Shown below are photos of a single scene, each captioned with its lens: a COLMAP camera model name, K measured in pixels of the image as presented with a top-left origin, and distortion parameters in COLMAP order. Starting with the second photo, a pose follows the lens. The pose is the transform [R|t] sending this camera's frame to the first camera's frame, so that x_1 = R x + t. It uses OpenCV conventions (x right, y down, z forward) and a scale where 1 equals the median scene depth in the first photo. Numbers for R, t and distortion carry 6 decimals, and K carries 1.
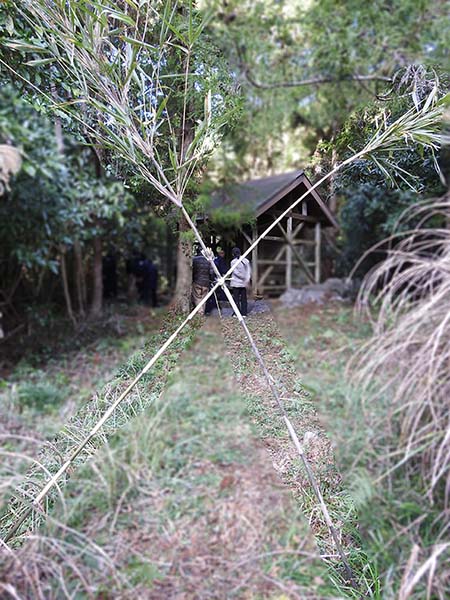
lens RADIAL K [[443.9, 0, 225.0], [0, 443.9, 300.0], [0, 0, 1]] dist [0.004714, 0.002273]
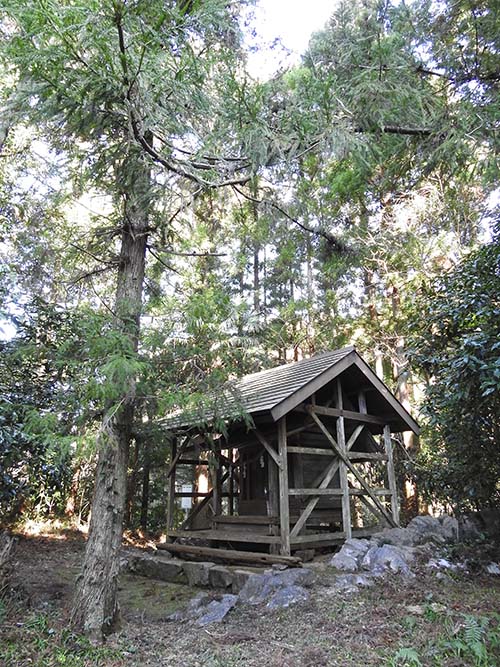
lens RADIAL K [[493.5, 0, 250.0], [0, 493.5, 333.5], [0, 0, 1]] dist [0.004714, 0.002273]
pose [[0.997134, -0.047489, -0.058895, 0.066717], [0.021947, 0.926555, -0.375519, -0.035080], [0.072402, 0.373151, 0.924941, 0.299100]]
